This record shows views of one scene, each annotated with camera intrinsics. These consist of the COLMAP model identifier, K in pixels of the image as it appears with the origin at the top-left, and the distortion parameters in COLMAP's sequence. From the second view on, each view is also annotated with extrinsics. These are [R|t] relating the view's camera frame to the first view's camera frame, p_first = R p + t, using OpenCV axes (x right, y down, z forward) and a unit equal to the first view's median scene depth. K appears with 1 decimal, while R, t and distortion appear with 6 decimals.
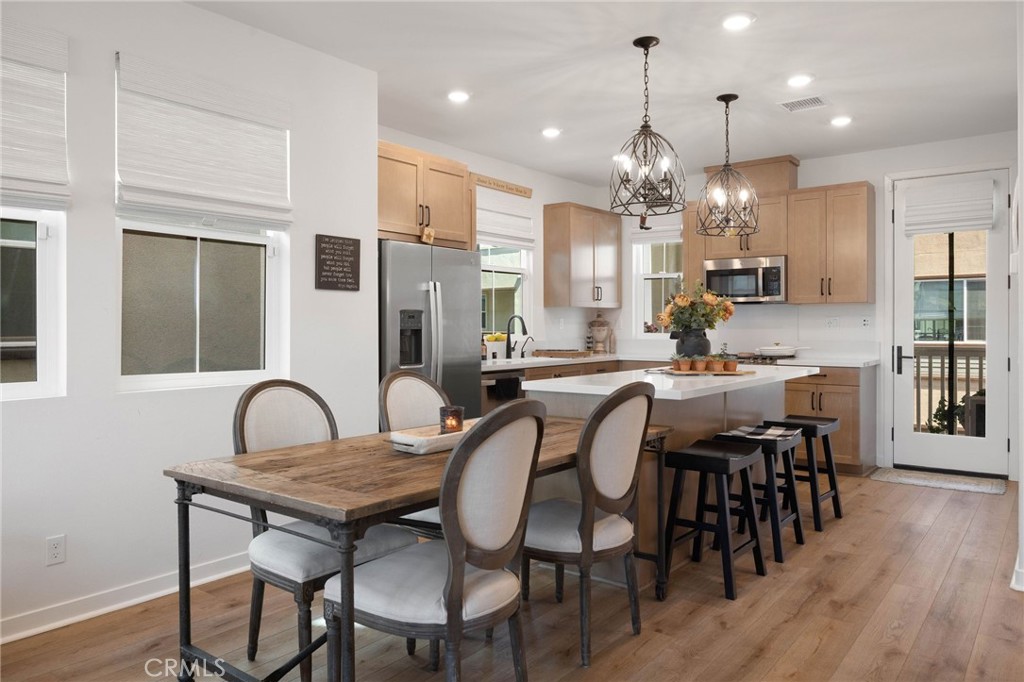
lens RADIAL K [[723.4, 0, 515.5], [0, 723.4, 336.4], [0, 0, 1]] dist [0.026745, 0.000139]
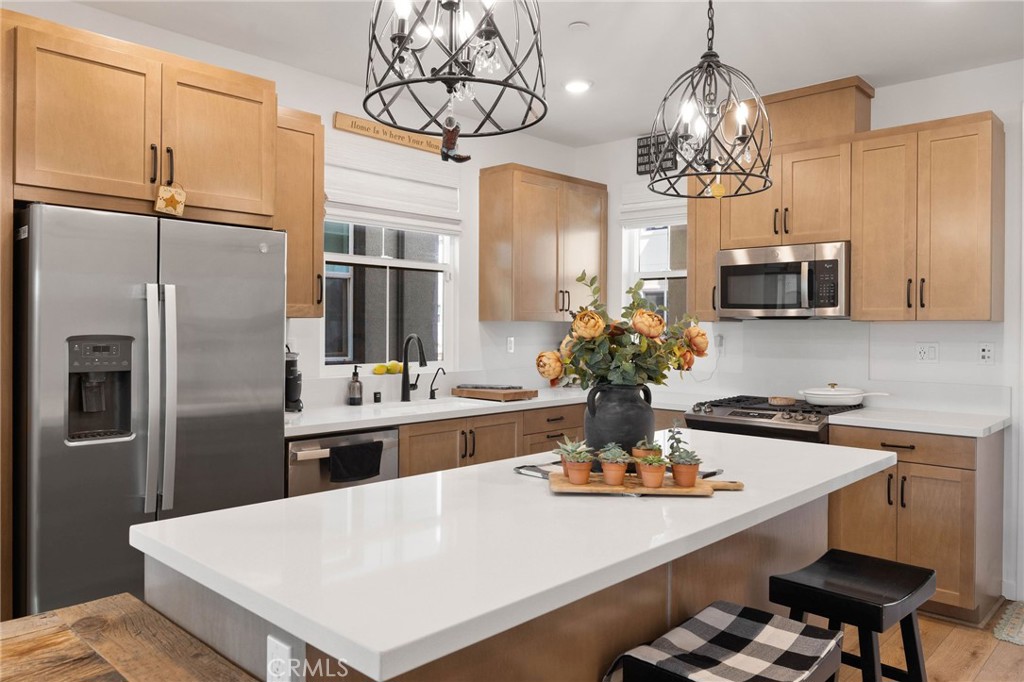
lens RADIAL K [[750.2, 0, 509.4], [0, 750.2, 339.4], [0, 0, 1]] dist [0.011597, -0.000183]
pose [[0.994877, 0.009855, -0.100609, 0.155727], [-0.009727, 0.999951, 0.001756, -0.027694], [0.100621, -0.000768, 0.994924, 0.347991]]
